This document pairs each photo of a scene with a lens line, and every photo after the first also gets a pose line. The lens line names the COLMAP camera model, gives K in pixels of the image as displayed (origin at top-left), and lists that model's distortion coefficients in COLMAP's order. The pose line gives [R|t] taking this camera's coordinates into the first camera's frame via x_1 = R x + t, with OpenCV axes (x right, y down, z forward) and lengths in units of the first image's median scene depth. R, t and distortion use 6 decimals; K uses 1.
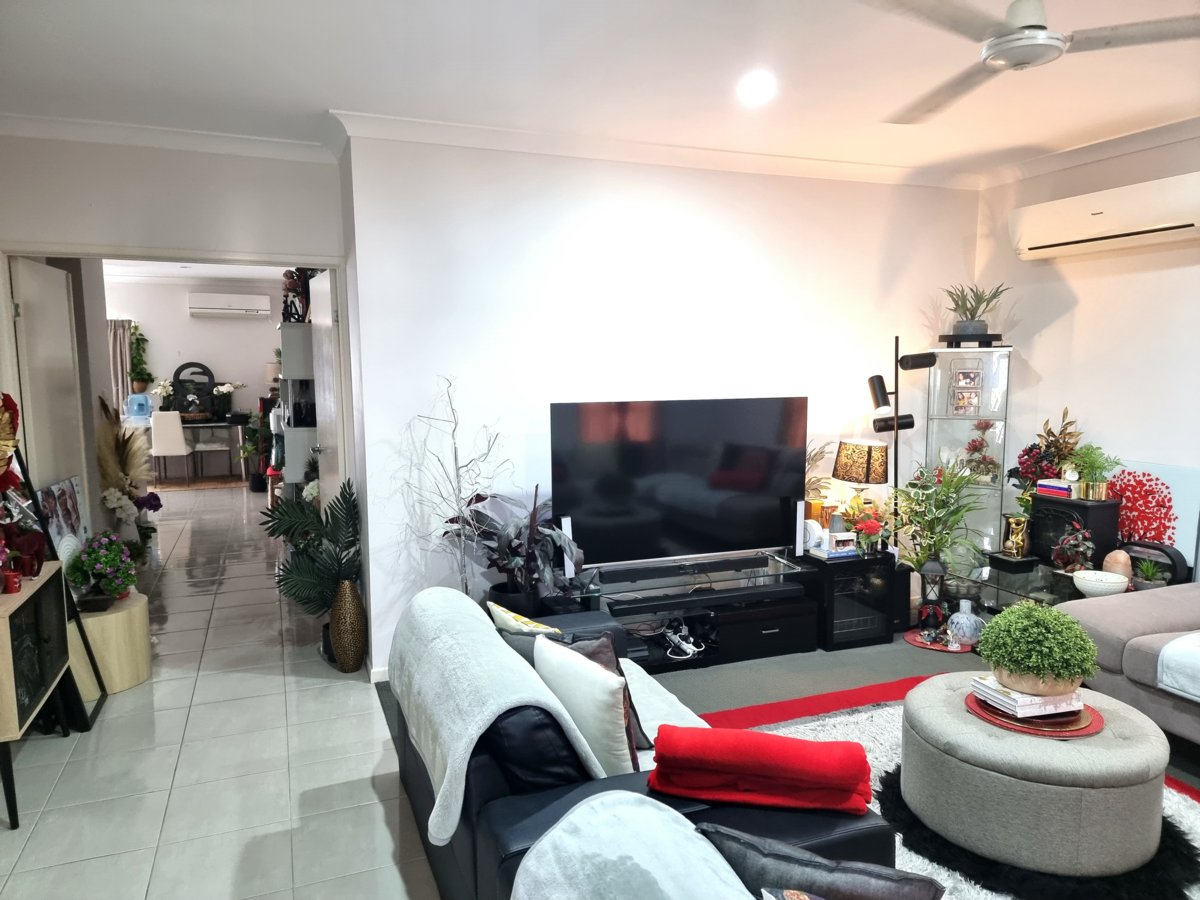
lens RADIAL K [[839.4, 0, 603.1], [0, 839.4, 450.2], [0, 0, 1]] dist [0.069152, -0.030895]
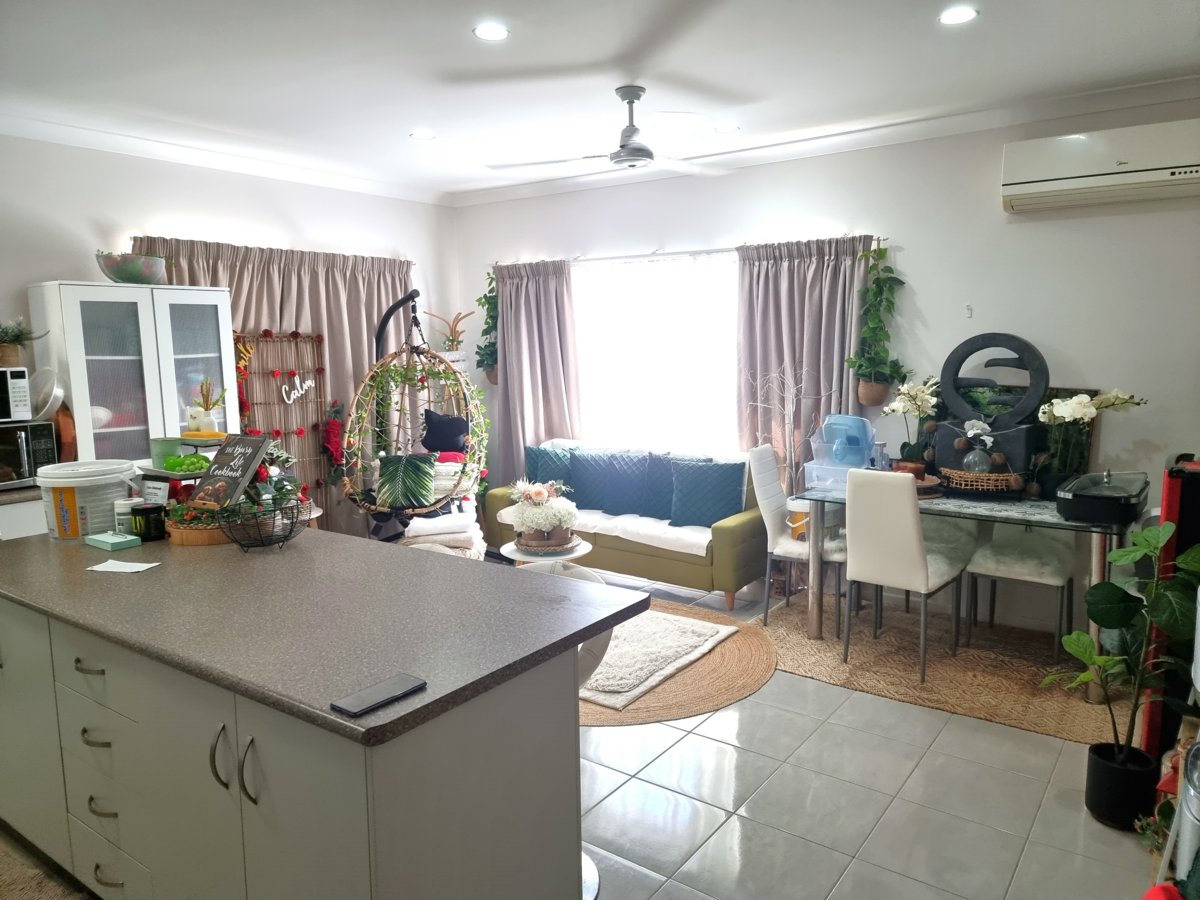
lens RADIAL K [[839.4, 0, 607.2], [0, 839.4, 449.0], [0, 0, 1]] dist [0.069152, -0.030895]
pose [[0.545596, 0.106986, -0.831191, -0.259657], [-0.080969, 0.993907, 0.074782, -0.067117], [0.834128, 0.026500, 0.550934, 0.656855]]
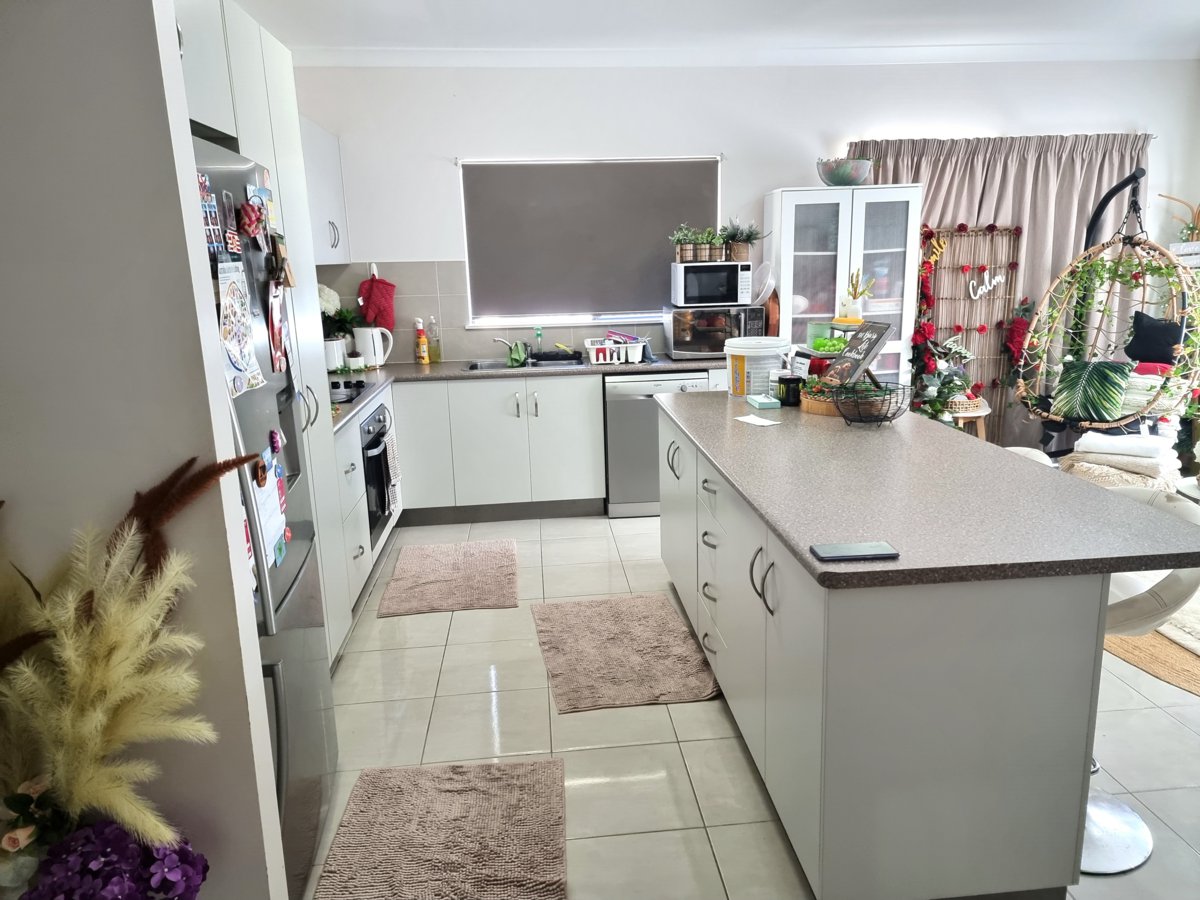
lens RADIAL K [[839.4, 0, 607.0], [0, 839.4, 449.2], [0, 0, 1]] dist [0.069152, -0.030895]
pose [[-0.272779, 0.228023, -0.934664, -0.196249], [-0.081075, 0.962603, 0.258501, -0.069641], [0.958655, 0.146292, -0.244091, 0.773609]]
